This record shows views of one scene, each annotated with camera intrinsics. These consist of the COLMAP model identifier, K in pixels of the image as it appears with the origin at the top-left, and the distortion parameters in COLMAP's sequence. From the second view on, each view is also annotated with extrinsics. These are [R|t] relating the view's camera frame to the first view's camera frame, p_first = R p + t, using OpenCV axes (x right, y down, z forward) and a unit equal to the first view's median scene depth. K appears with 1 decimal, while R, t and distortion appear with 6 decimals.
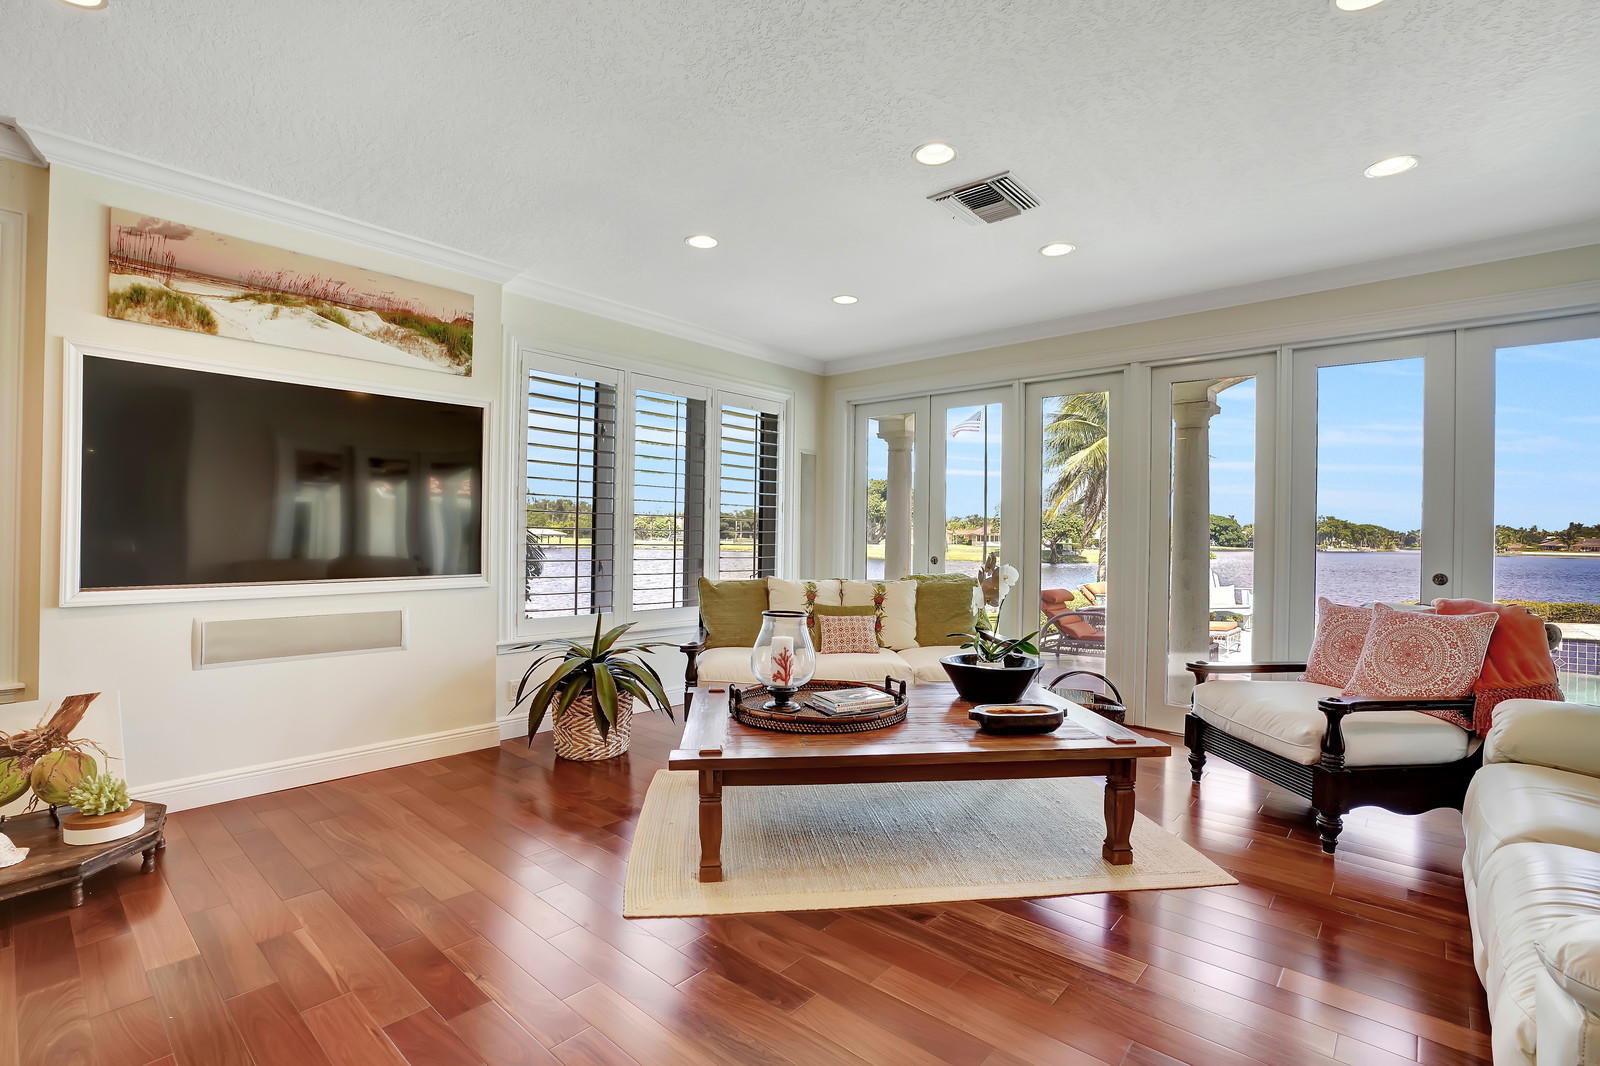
lens RADIAL K [[733.7, 0, 803.9], [0, 733.7, 537.7], [0, 0, 1]] dist [-0.019571, 0.000203]
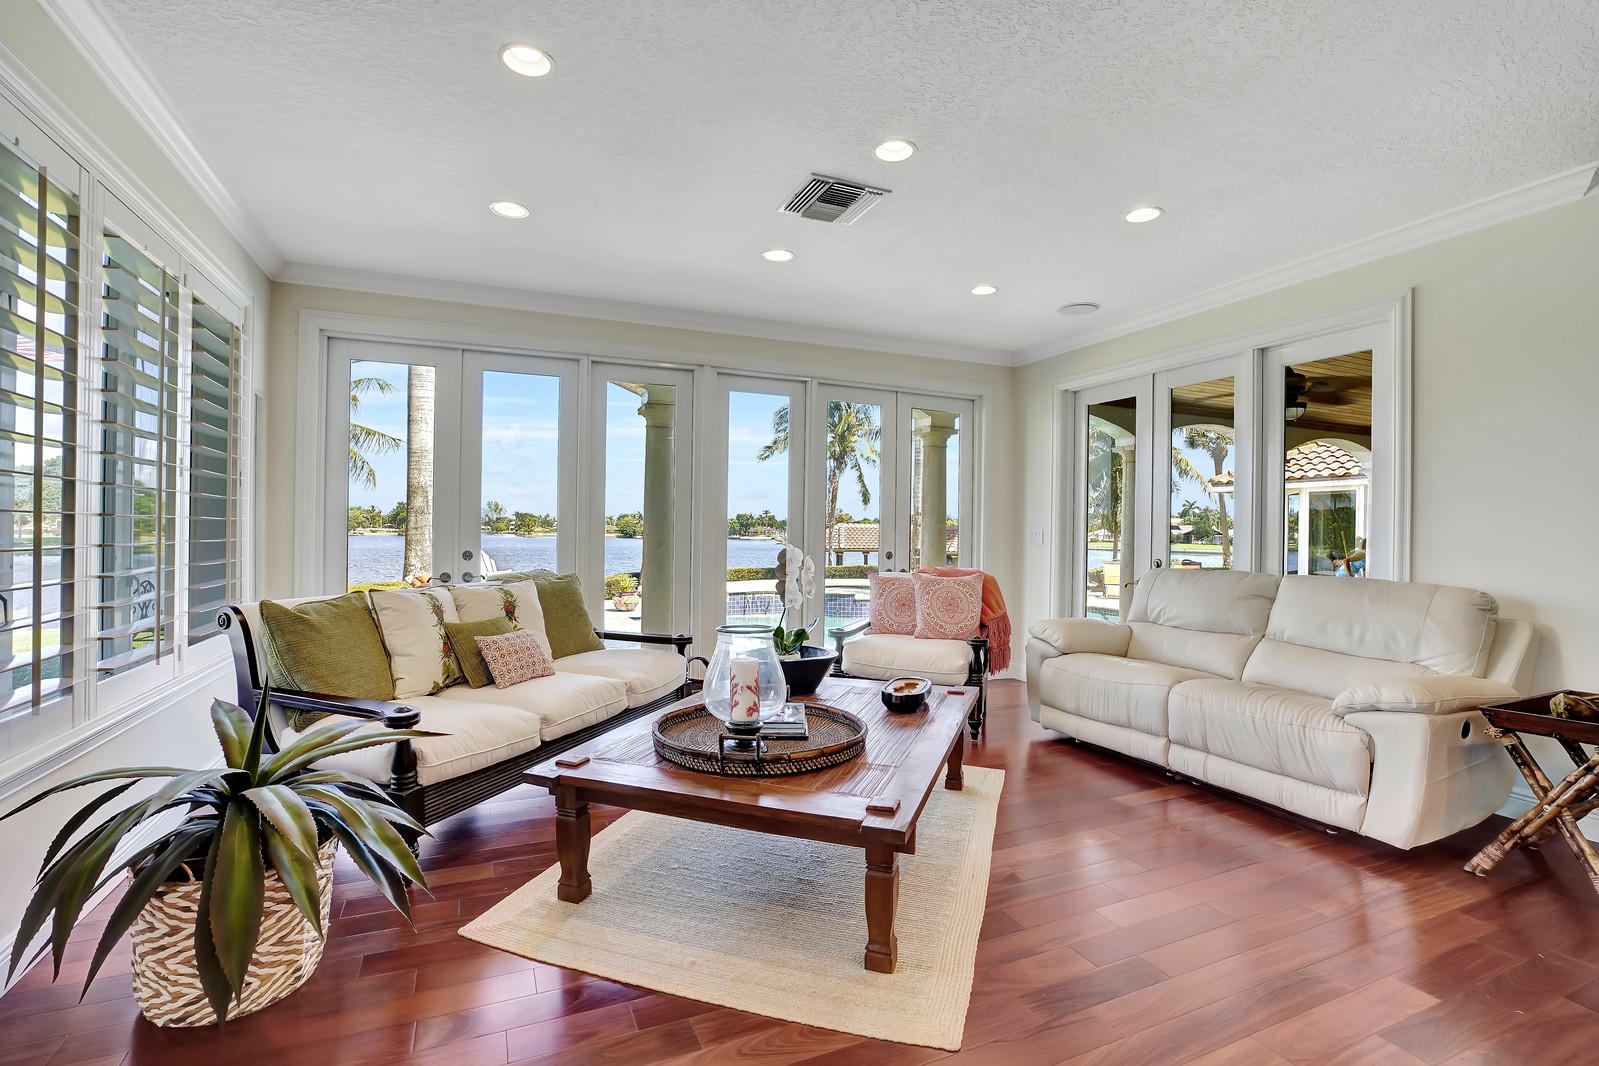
lens RADIAL K [[733.2, 0, 803.6], [0, 733.2, 531.0], [0, 0, 1]] dist [-0.019571, 0.000203]
pose [[0.439726, -0.006926, 0.898105, -0.438760], [-0.004054, 0.999945, 0.009697, -0.005527], [-0.898123, -0.007905, 0.439674, 0.374269]]
